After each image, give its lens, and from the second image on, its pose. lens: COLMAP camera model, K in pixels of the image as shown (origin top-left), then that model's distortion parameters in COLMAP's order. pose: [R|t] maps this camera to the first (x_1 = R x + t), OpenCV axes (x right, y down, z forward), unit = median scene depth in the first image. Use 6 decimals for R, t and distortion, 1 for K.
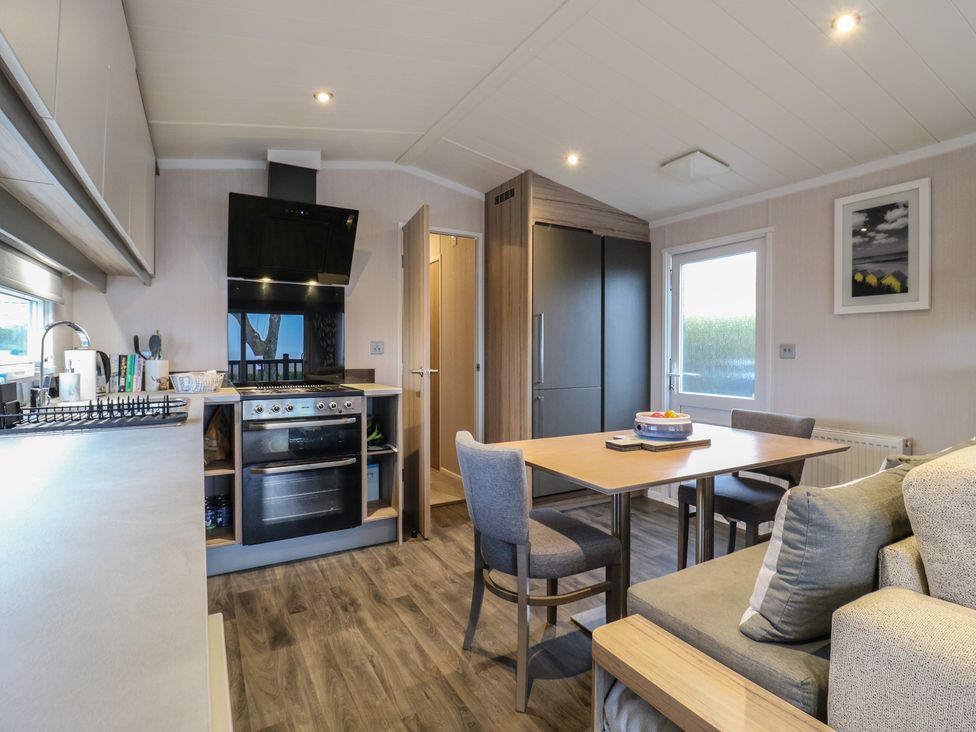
lens RADIAL K [[510.7, 0, 504.8], [0, 510.7, 356.1], [0, 0, 1]] dist [-0.002744, -0.011170]
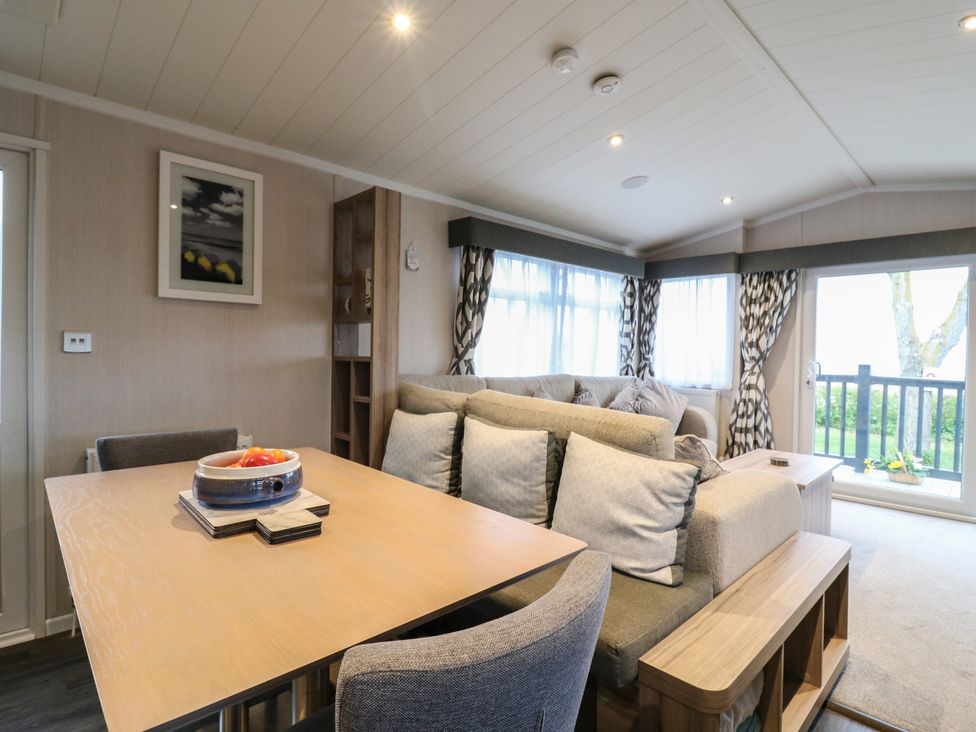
lens RADIAL K [[510.7, 0, 493.5], [0, 510.7, 361.7], [0, 0, 1]] dist [-0.002744, -0.011170]
pose [[-0.229072, -0.026083, 0.973060, -0.257671], [-0.010016, 0.999651, 0.024438, -0.006737], [-0.973358, -0.004148, -0.229254, 0.733333]]
